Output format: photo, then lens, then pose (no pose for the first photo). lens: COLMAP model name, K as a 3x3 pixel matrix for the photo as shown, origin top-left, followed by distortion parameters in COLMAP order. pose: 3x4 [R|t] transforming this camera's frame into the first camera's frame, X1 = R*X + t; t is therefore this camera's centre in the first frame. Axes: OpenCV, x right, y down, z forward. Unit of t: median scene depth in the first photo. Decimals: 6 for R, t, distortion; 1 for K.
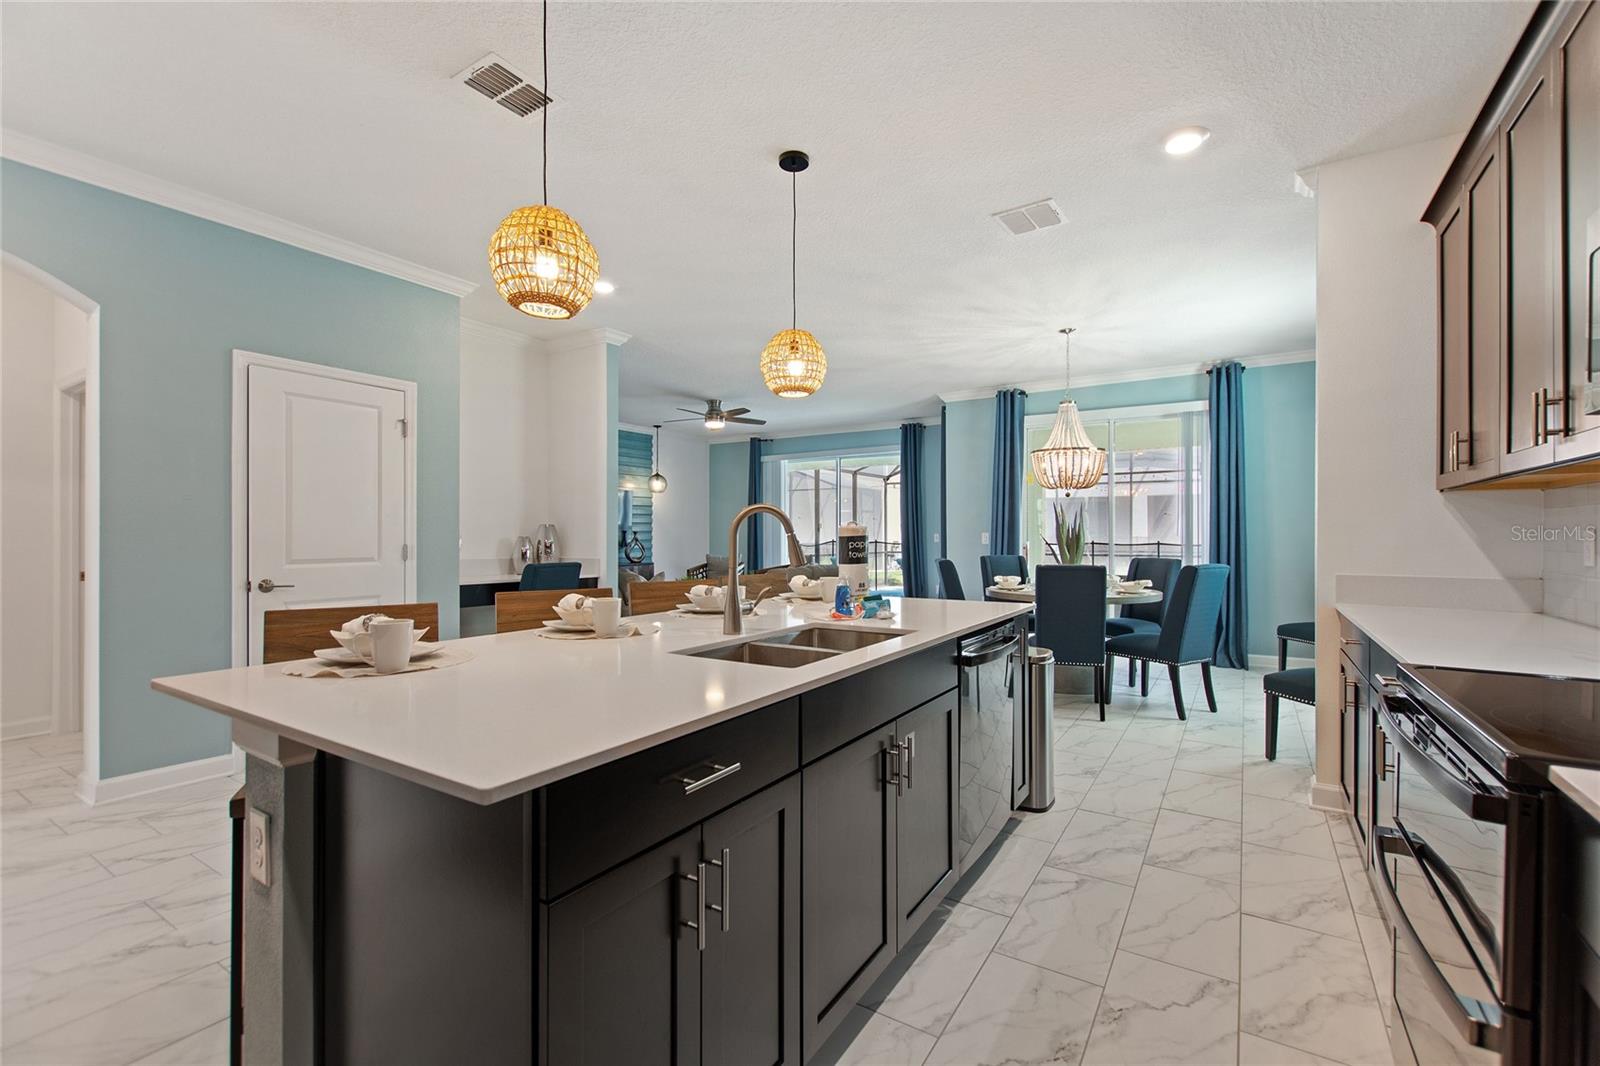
lens RADIAL K [[691.8, 0, 802.1], [0, 691.8, 535.2], [0, 0, 1]] dist [-0.002769, 0.003852]
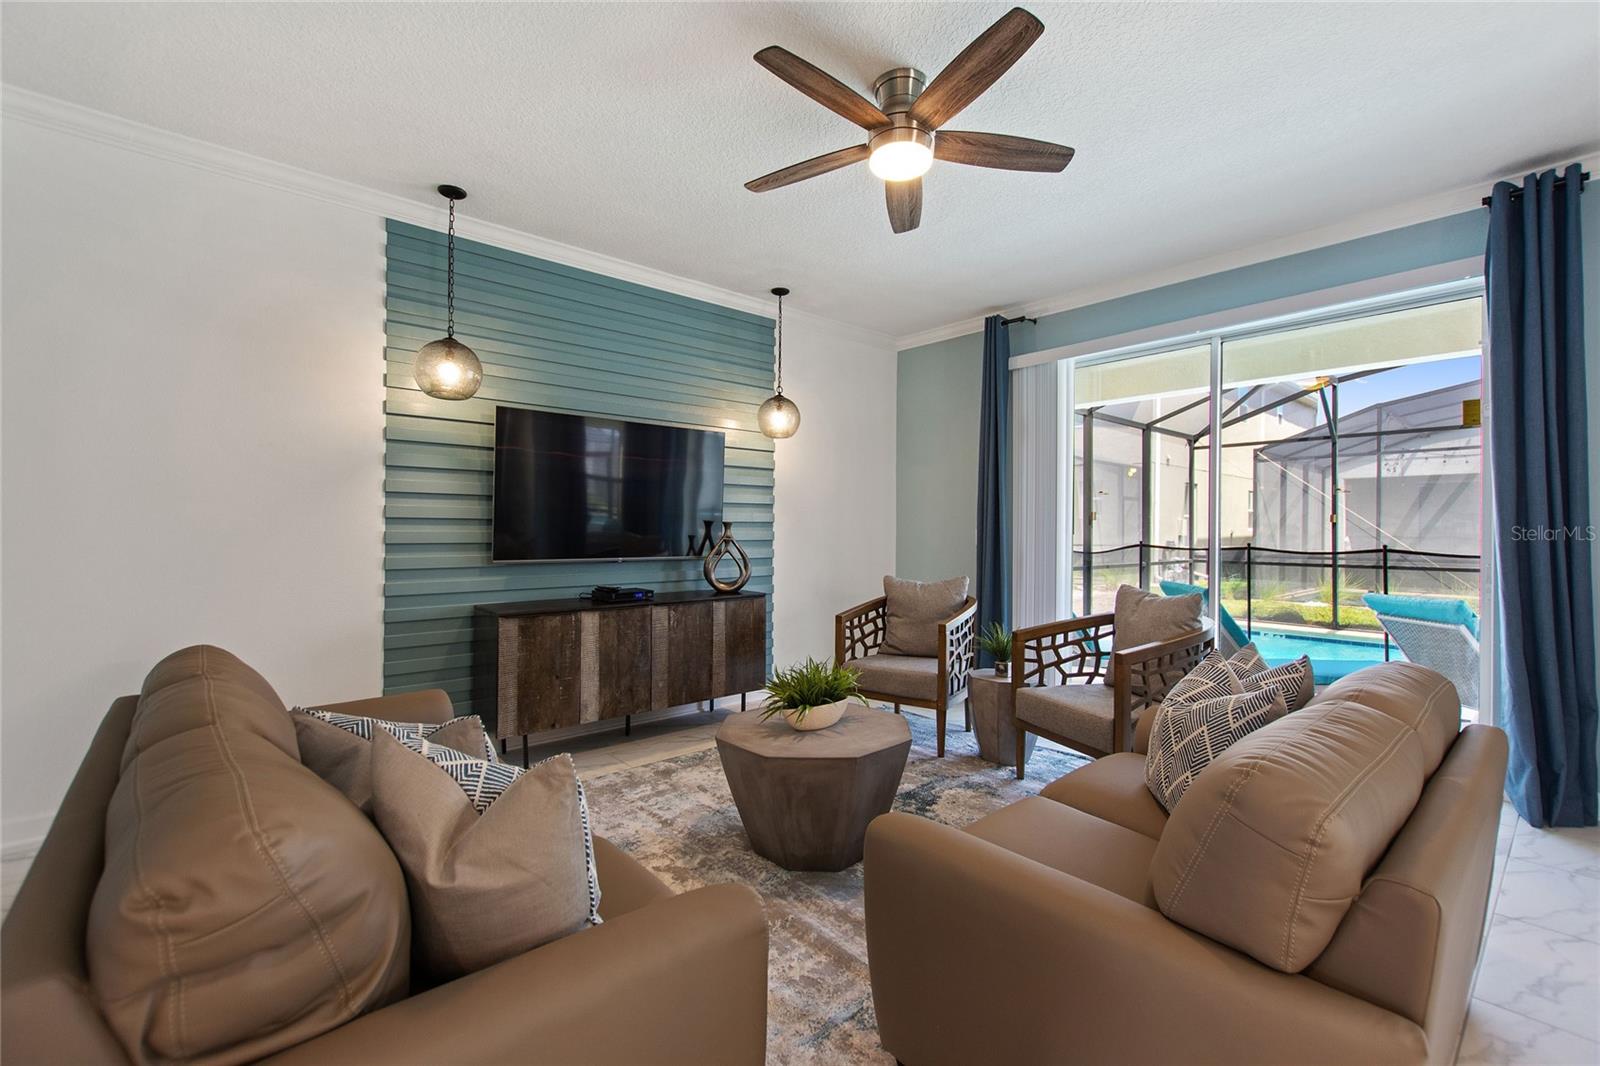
lens RADIAL K [[691.8, 0, 811.1], [0, 691.8, 523.1], [0, 0, 1]] dist [-0.002769, 0.003852]
pose [[0.964765, 0.003603, -0.263087, -0.069292], [-0.006971, 0.999905, -0.011869, 0.000423], [0.263020, 0.013285, 0.964699, 0.567241]]
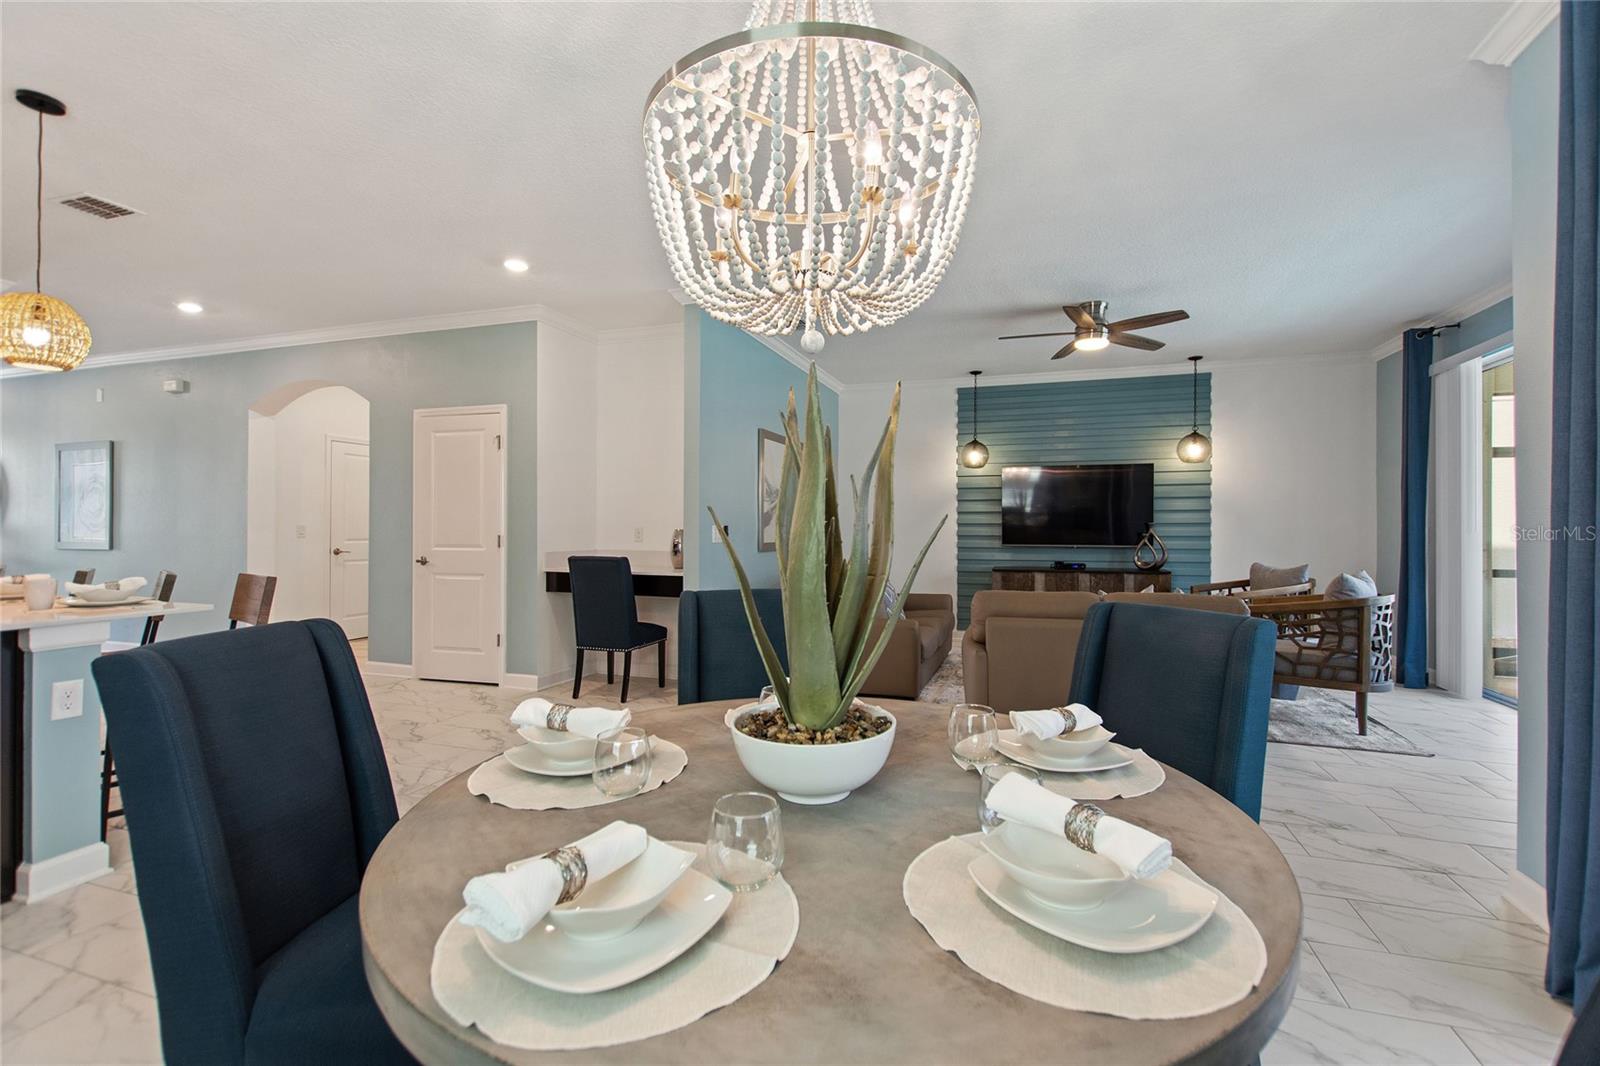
lens RADIAL K [[691.8, 0, 806.8], [0, 691.8, 527.2], [0, 0, 1]] dist [-0.002769, 0.003852]
pose [[0.254621, 0.002675, -0.967037, 0.313857], [-0.002273, 0.999995, 0.002168, -0.002335], [0.967038, 0.001646, 0.254626, 0.493309]]
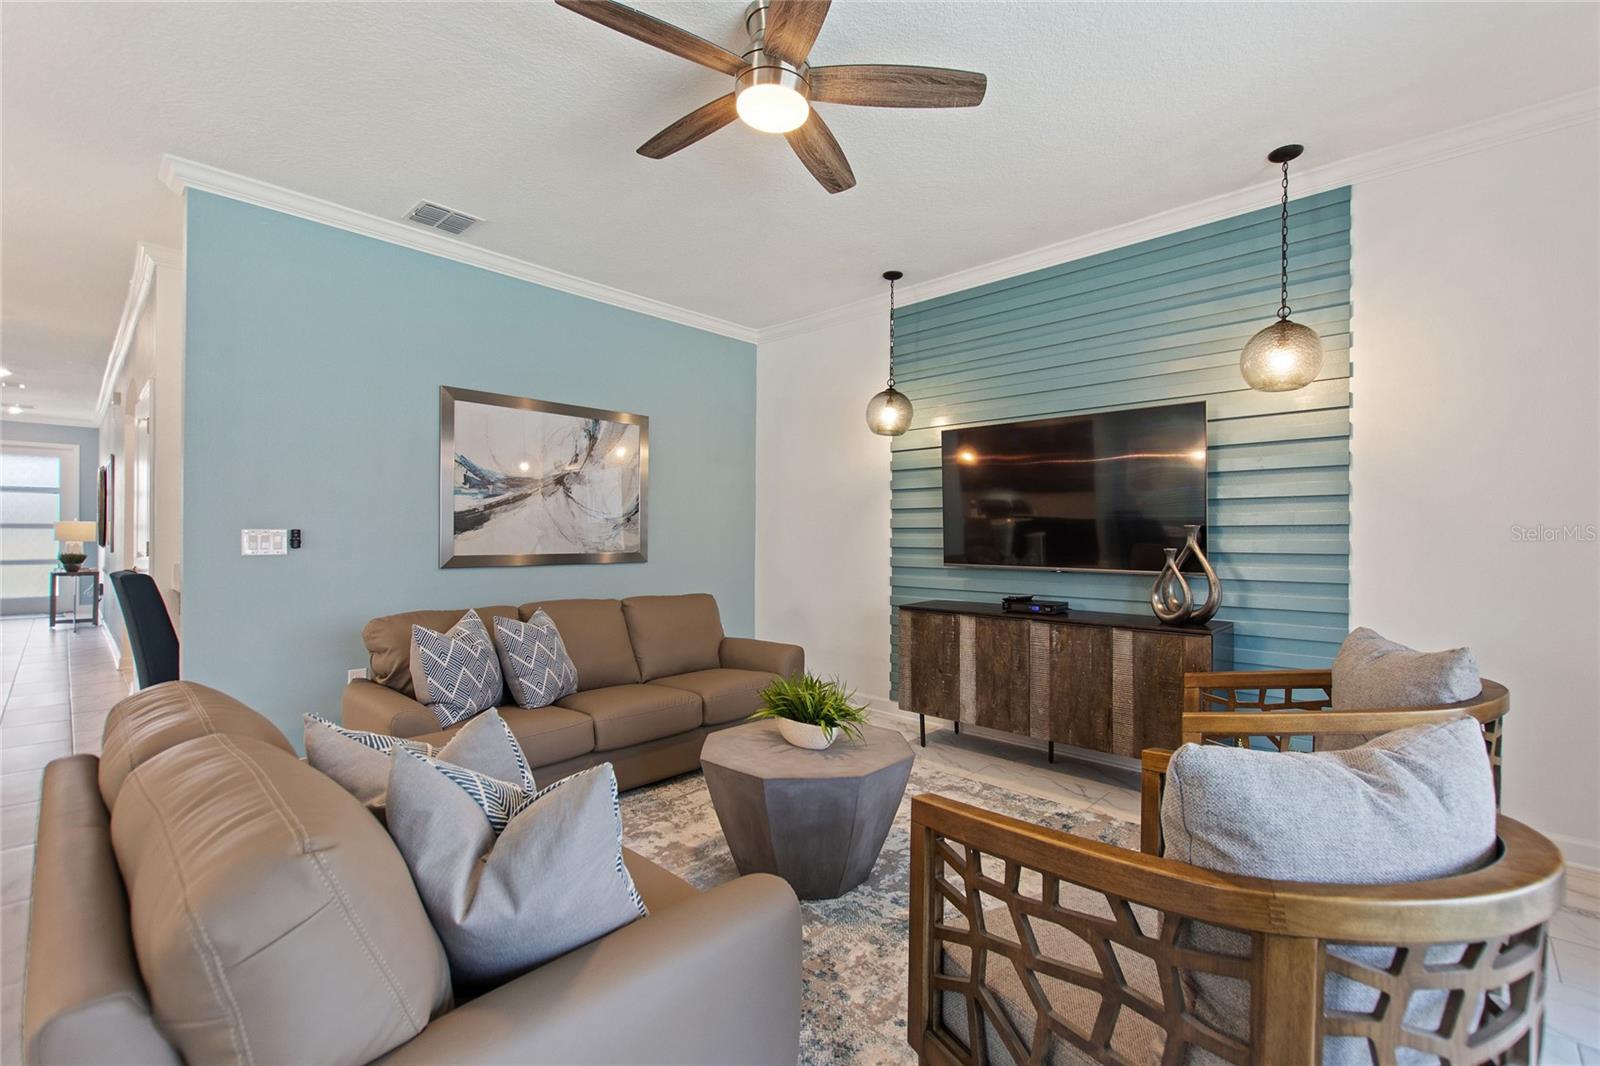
lens RADIAL K [[691.8, 0, 792.3], [0, 691.8, 527.3], [0, 0, 1]] dist [-0.002769, 0.003852]
pose [[-0.182218, -0.006401, -0.983237, 0.104835], [-0.002921, 0.999978, -0.005968, -0.002258], [0.983254, 0.001785, -0.182233, 0.853548]]
